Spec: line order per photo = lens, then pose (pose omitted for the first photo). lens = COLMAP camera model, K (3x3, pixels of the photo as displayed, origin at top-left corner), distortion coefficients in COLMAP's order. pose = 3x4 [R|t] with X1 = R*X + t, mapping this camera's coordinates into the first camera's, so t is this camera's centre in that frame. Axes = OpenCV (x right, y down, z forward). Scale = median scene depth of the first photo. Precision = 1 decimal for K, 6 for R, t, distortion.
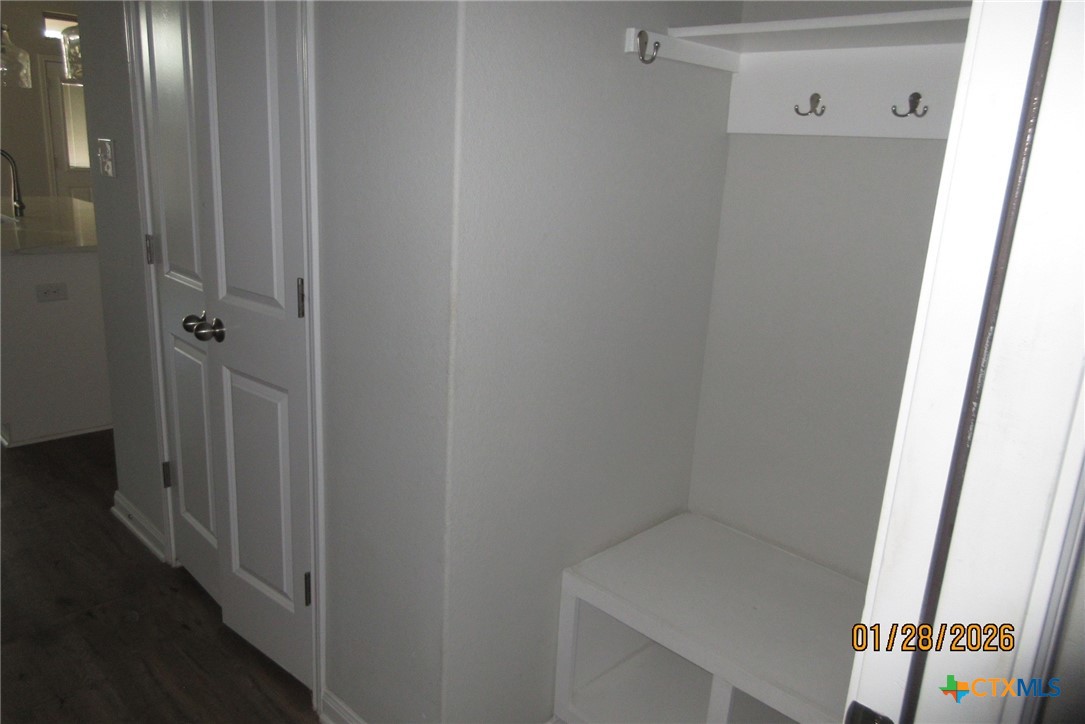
lens RADIAL K [[803.1, 0, 542.5], [0, 803.1, 362.0], [0, 0, 1]] dist [0.003098, 0.000609]
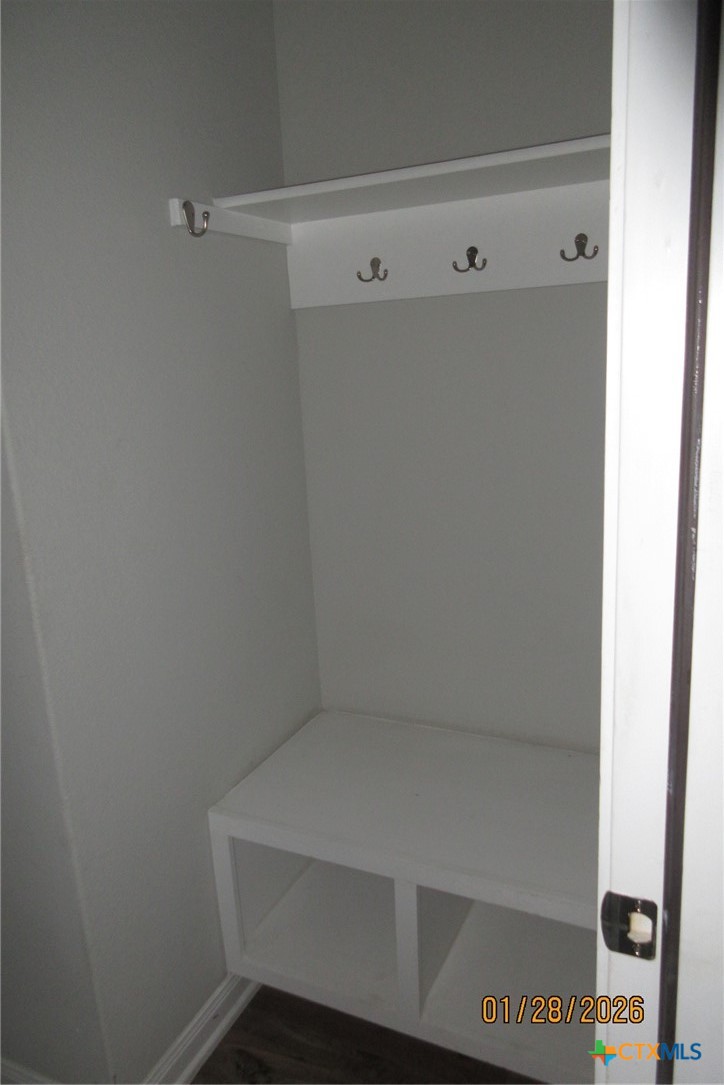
lens RADIAL K [[803.1, 0, 354.1], [0, 803.1, 545.1], [0, 0, 1]] dist [0.003098, 0.000609]
pose [[0.941324, -0.181712, 0.284411, -0.024623], [0.188567, 0.982055, 0.003333, -0.001642], [-0.279913, 0.050493, 0.958697, 0.102592]]
